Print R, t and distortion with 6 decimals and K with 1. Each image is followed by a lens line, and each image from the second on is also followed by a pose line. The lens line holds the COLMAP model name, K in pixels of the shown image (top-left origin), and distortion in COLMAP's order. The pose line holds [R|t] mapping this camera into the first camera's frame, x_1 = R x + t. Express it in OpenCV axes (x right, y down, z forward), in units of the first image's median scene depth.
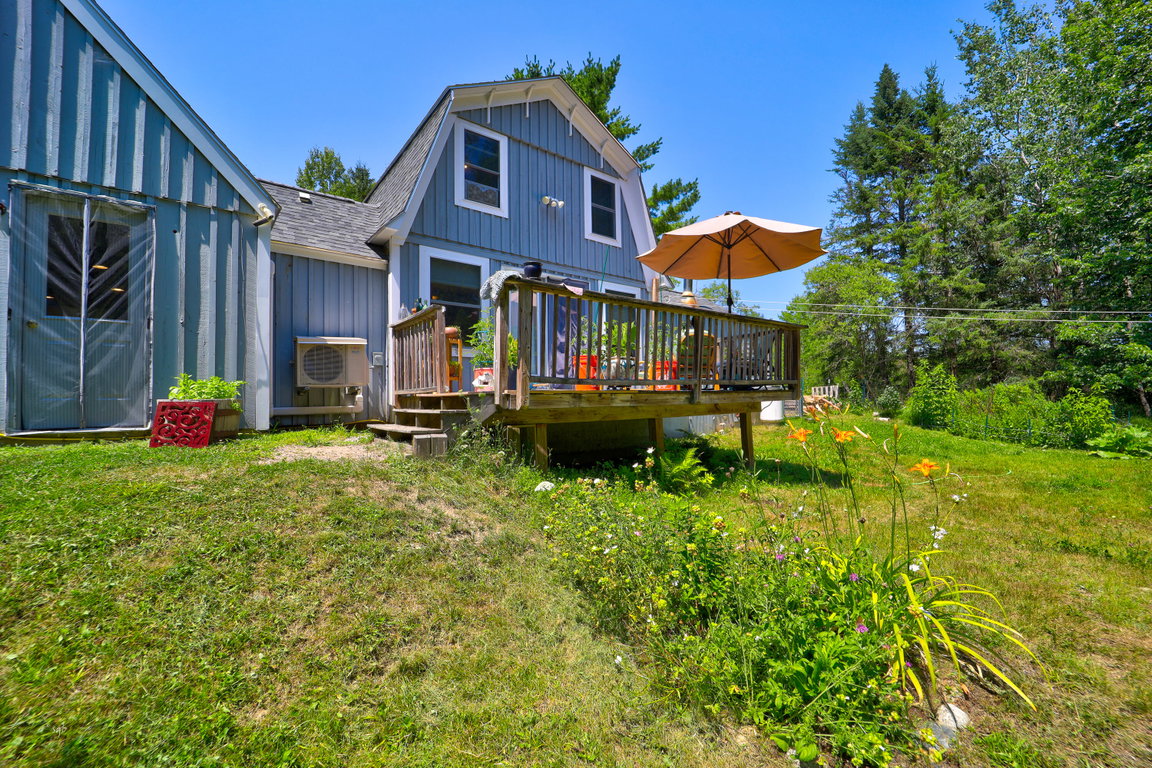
lens RADIAL K [[471.2, 0, 572.7], [0, 471.2, 386.7], [0, 0, 1]] dist [-0.022669, 0.000109]
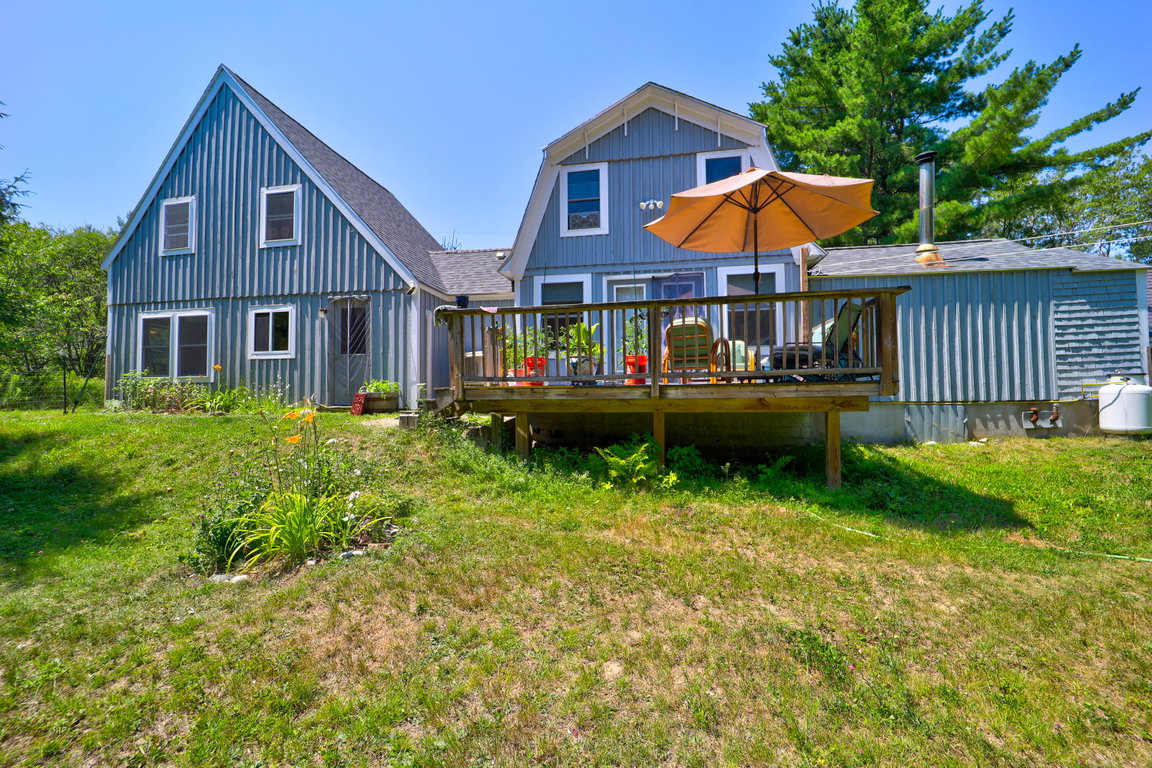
lens RADIAL K [[471.2, 0, 572.7], [0, 471.2, 386.7], [0, 0, 1]] dist [-0.022669, 0.000109]
pose [[0.652706, -0.004956, -0.757595, 0.649355], [0.017101, 0.999820, 0.008192, 0.001273], [0.757418, -0.018302, 0.652674, 0.179490]]
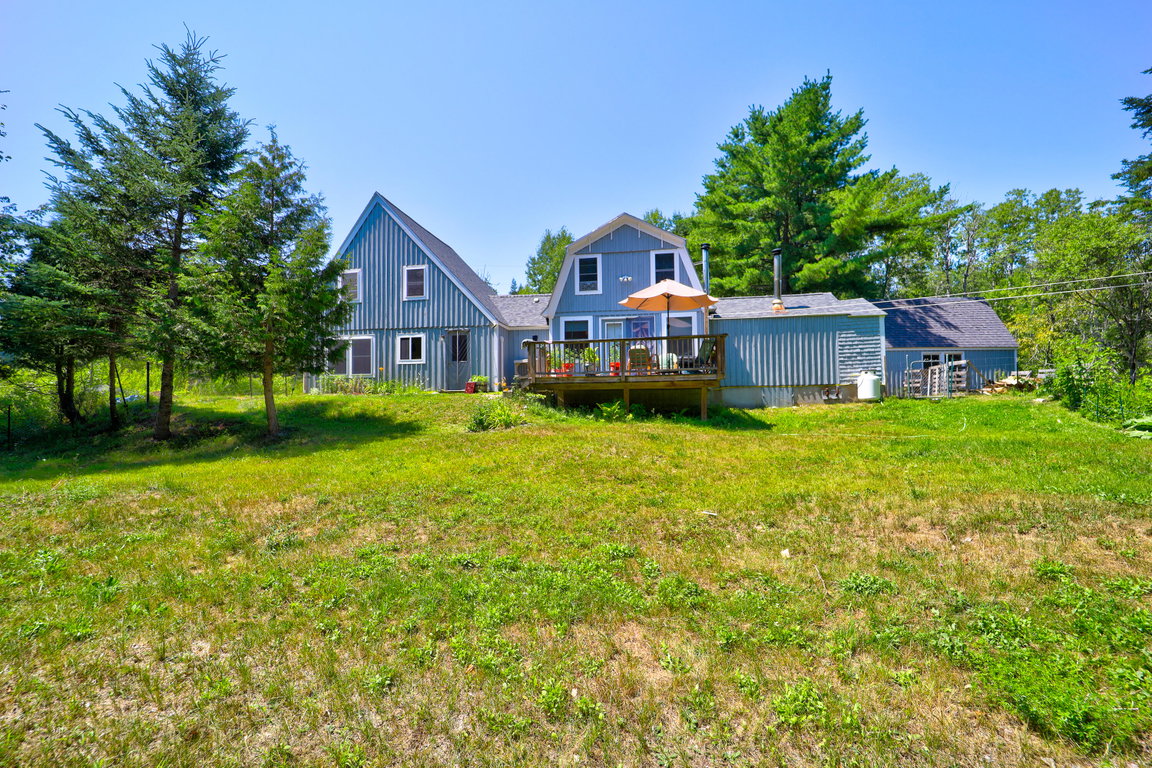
lens RADIAL K [[471.2, 0, 572.7], [0, 471.2, 386.7], [0, 0, 1]] dist [-0.022669, 0.000109]
pose [[0.661400, -0.011609, -0.749944, 1.278657], [0.021387, 0.999766, 0.003386, 0.035925], [0.749728, -0.018278, 0.661493, -0.450425]]
